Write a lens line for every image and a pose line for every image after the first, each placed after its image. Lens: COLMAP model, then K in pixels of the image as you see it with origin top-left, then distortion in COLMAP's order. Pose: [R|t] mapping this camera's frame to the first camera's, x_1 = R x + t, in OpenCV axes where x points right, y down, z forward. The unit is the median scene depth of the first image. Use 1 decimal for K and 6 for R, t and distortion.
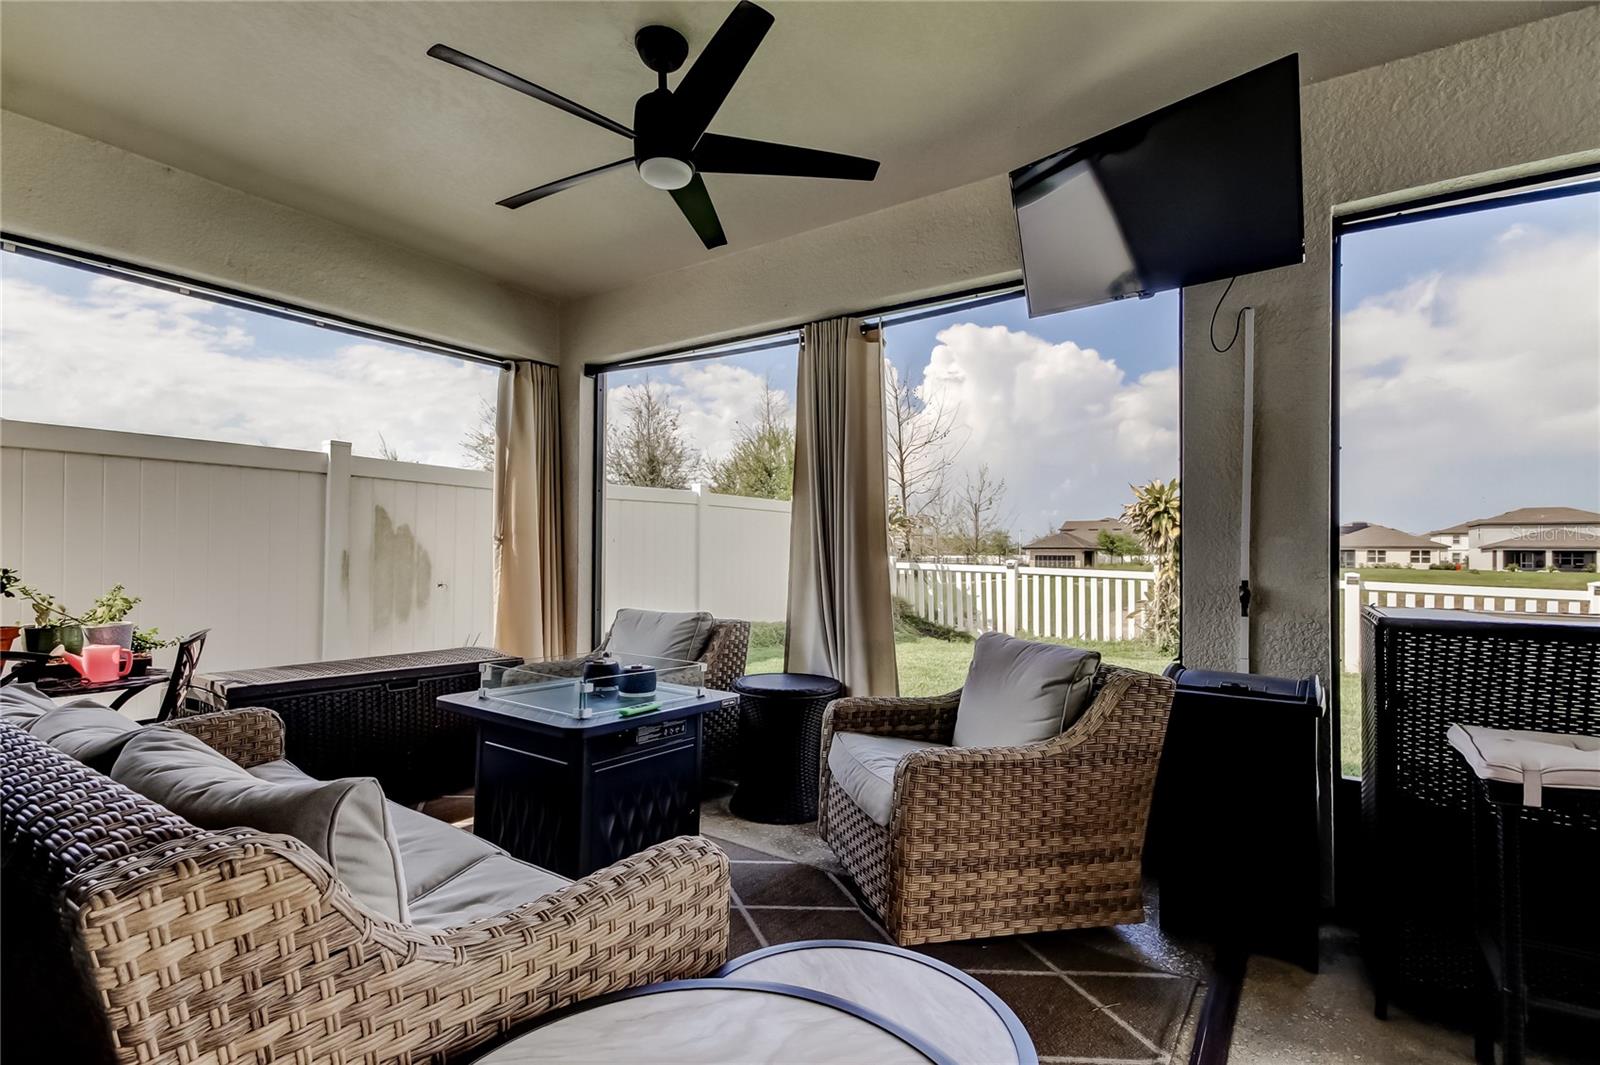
lens RADIAL K [[749.4, 0, 786.8], [0, 749.4, 536.7], [0, 0, 1]] dist [0.000706, -0.004000]
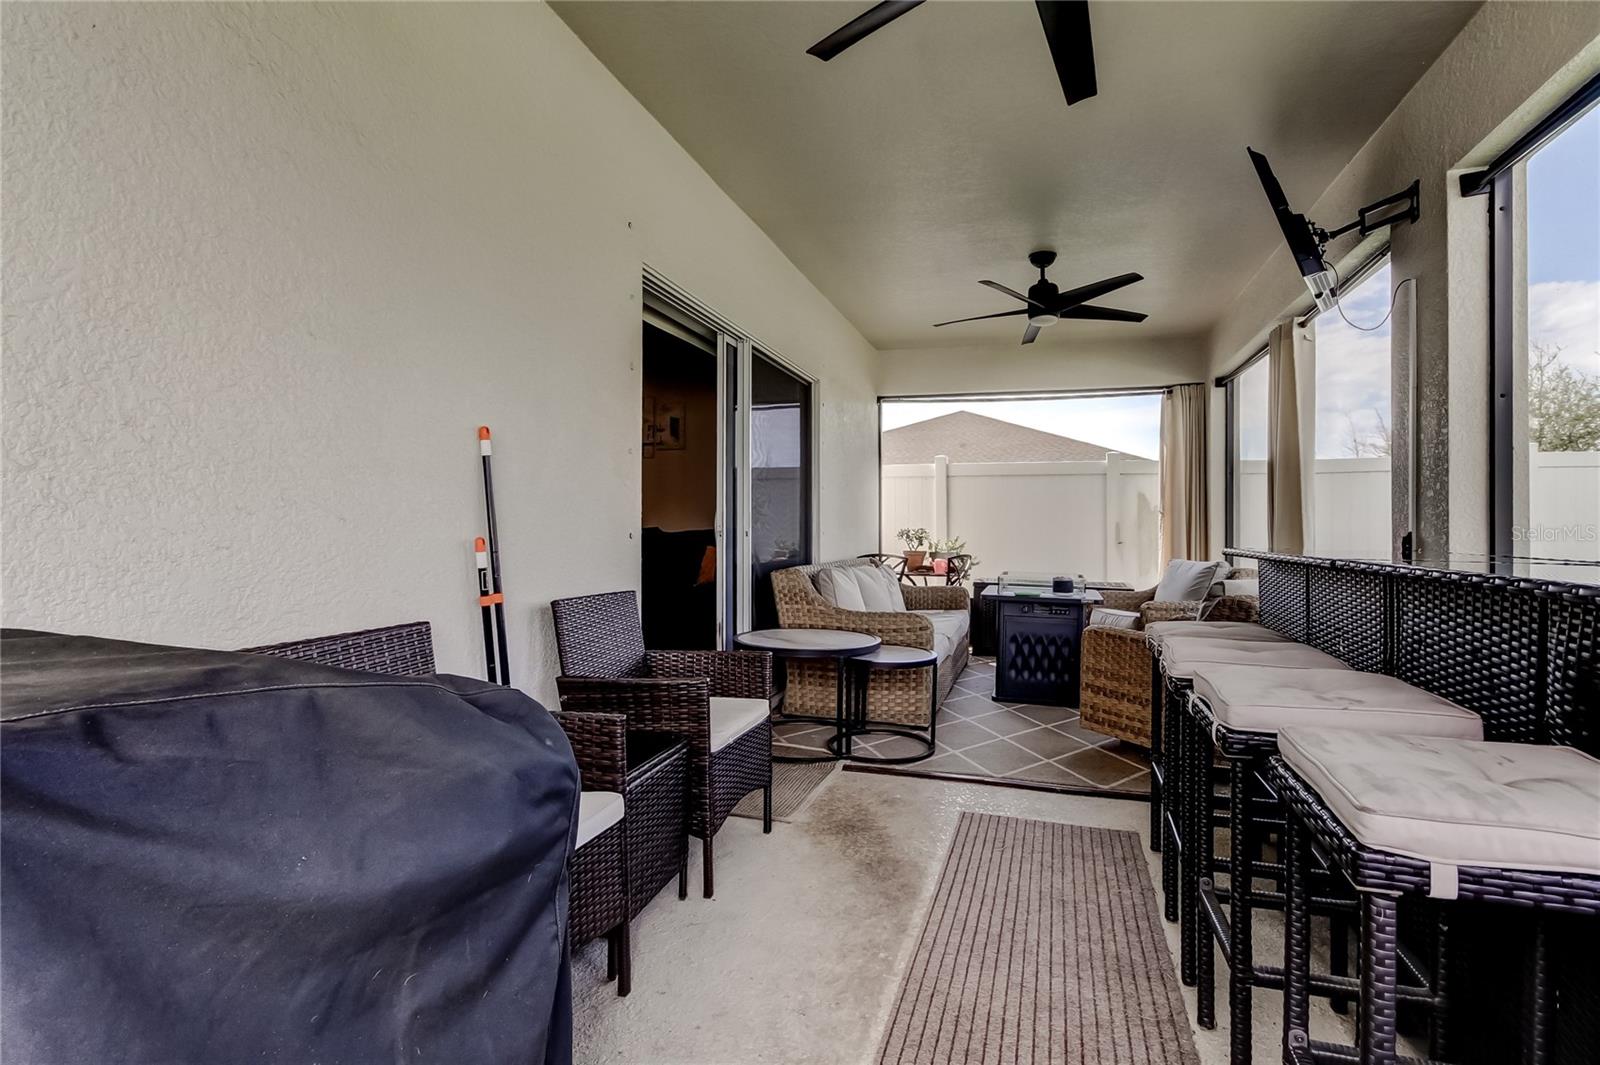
lens RADIAL K [[749.4, 0, 835.2], [0, 749.4, 531.5], [0, 0, 1]] dist [0.000706, -0.004000]
pose [[0.328248, -0.000121, -0.944592, 1.269432], [0.016310, 0.999852, 0.005540, 0.035877], [0.944451, -0.017224, 0.328201, -0.123176]]
